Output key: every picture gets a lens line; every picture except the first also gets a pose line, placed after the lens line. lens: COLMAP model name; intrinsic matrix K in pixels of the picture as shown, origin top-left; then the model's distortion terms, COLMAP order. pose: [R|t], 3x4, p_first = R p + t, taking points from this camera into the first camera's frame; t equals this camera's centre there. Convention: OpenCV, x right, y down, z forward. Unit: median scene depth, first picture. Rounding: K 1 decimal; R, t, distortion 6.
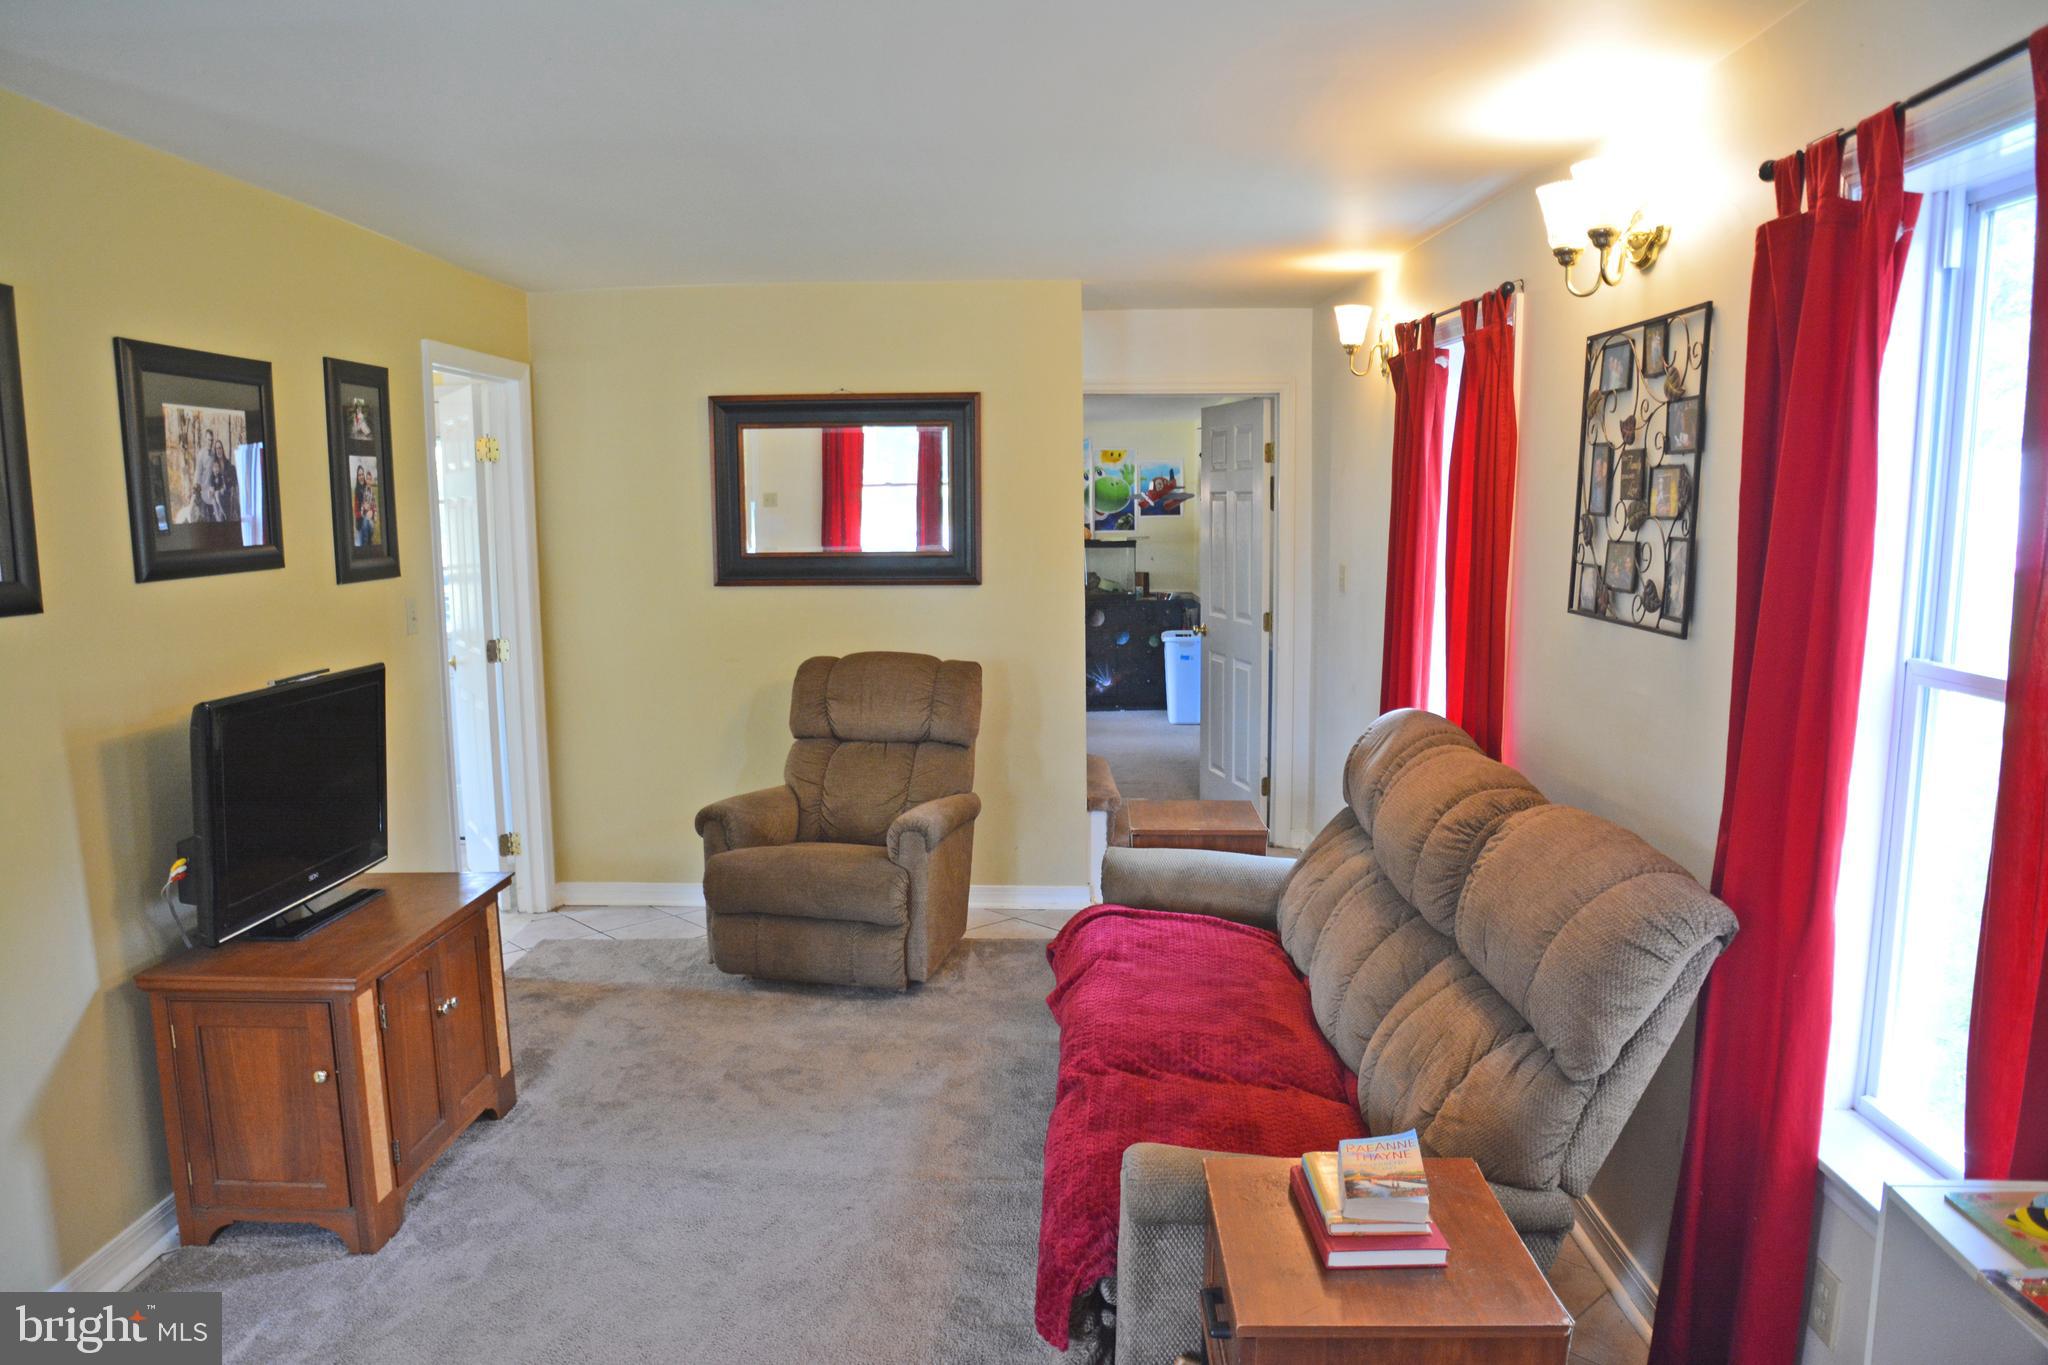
lens RADIAL K [[1451.4, 0, 1026.8], [0, 1451.4, 683.0], [0, 0, 1]] dist [-0.127055, 0.073967]
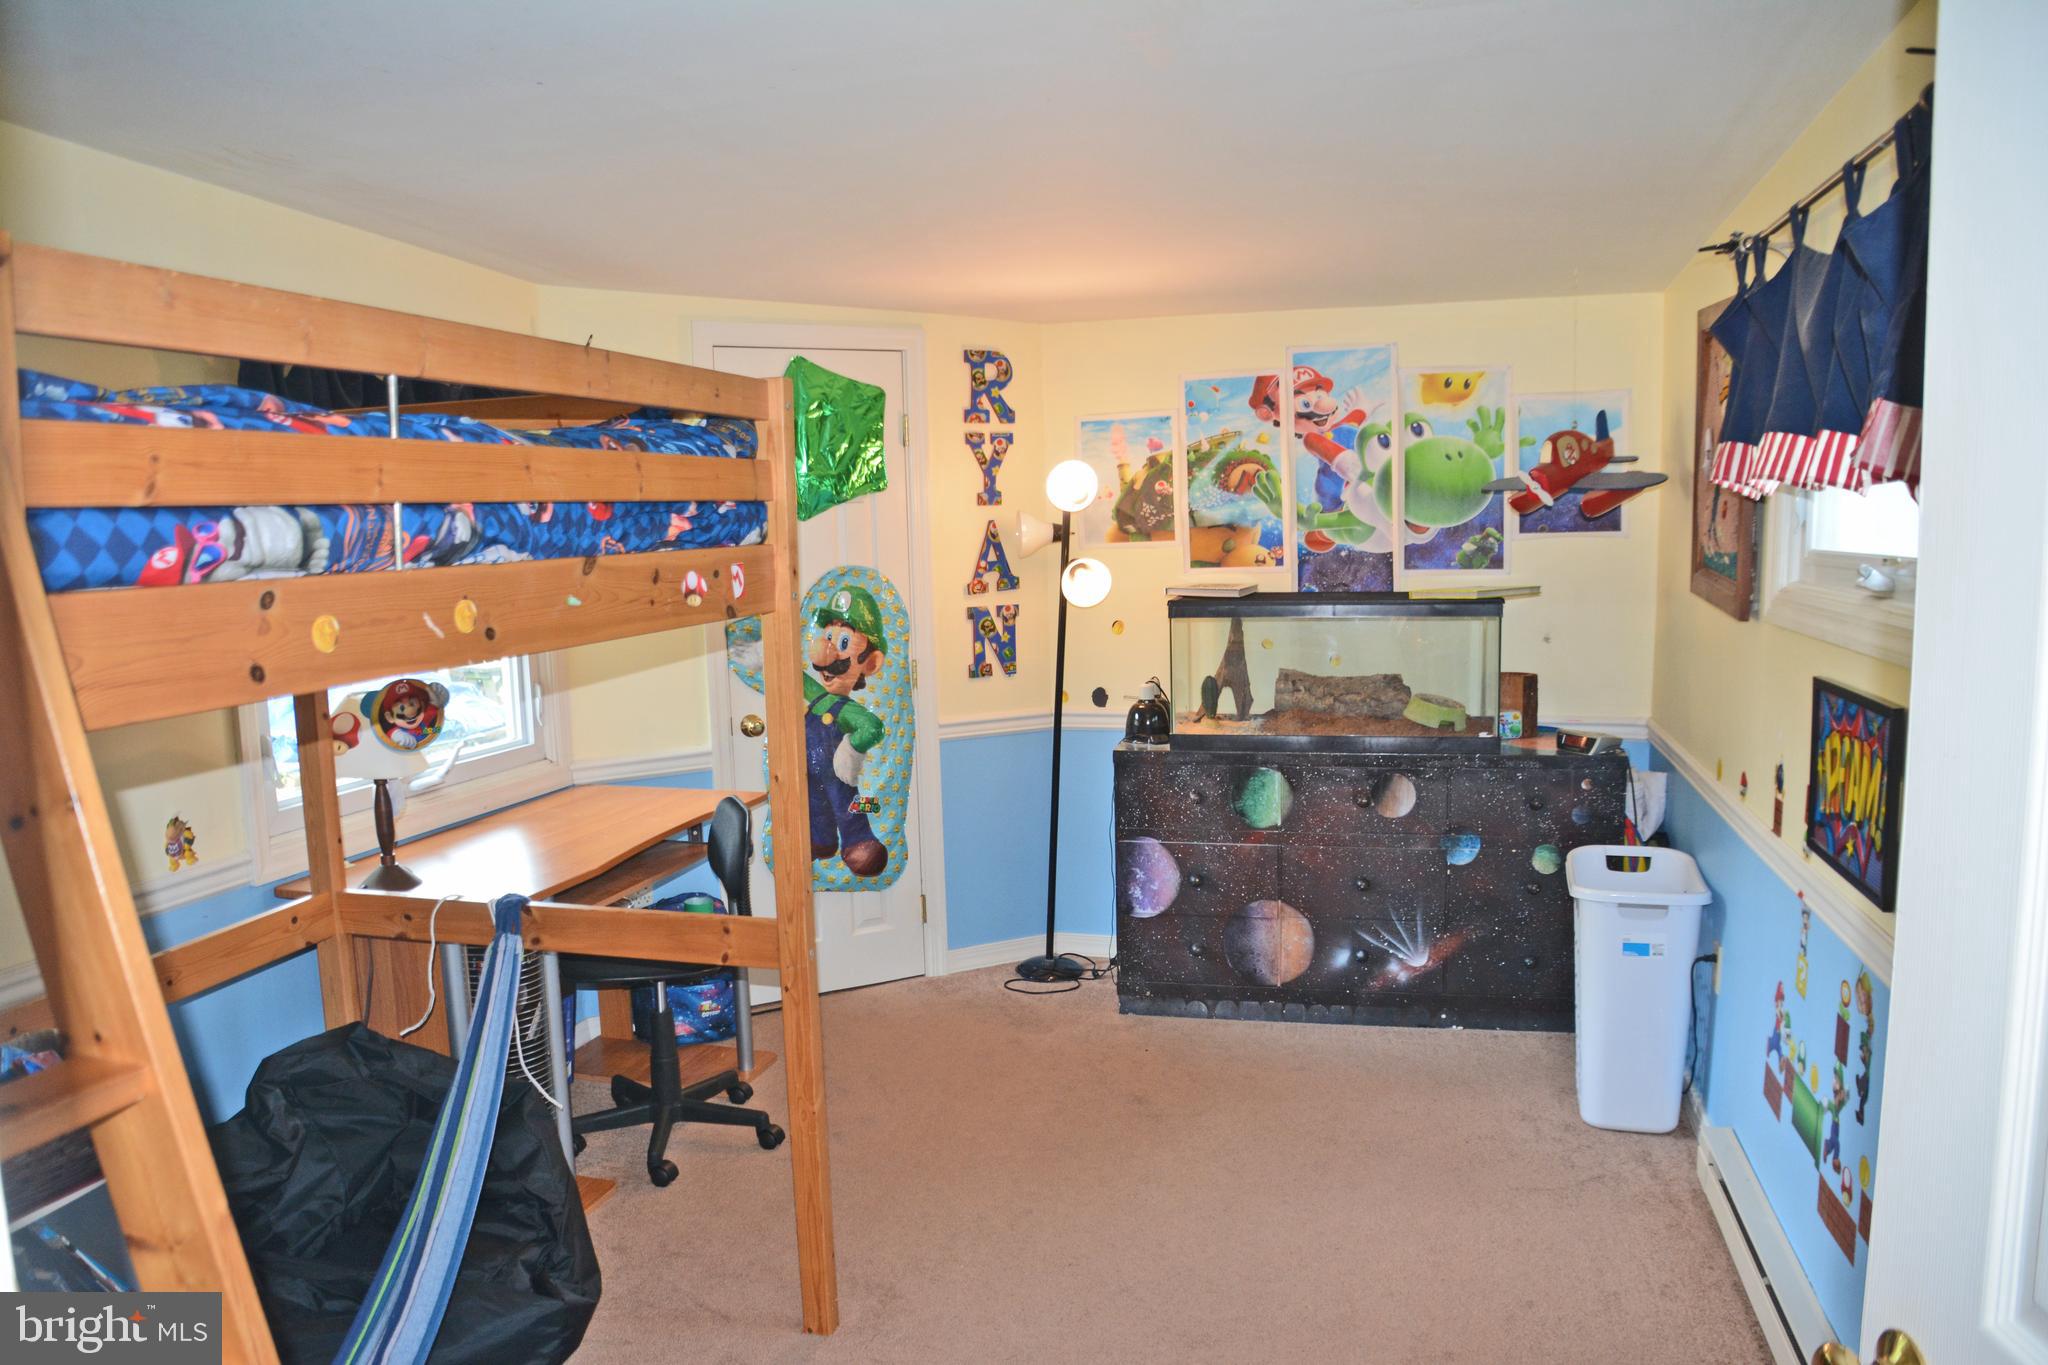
lens RADIAL K [[1451.4, 0, 1022.1], [0, 1451.4, 685.4], [0, 0, 1]] dist [-0.127055, 0.073967]
pose [[0.963164, 0.018494, -0.268276, 0.053481], [-0.019397, 0.999812, -0.000717, -0.070819], [0.268213, 0.005895, 0.963342, 0.585629]]
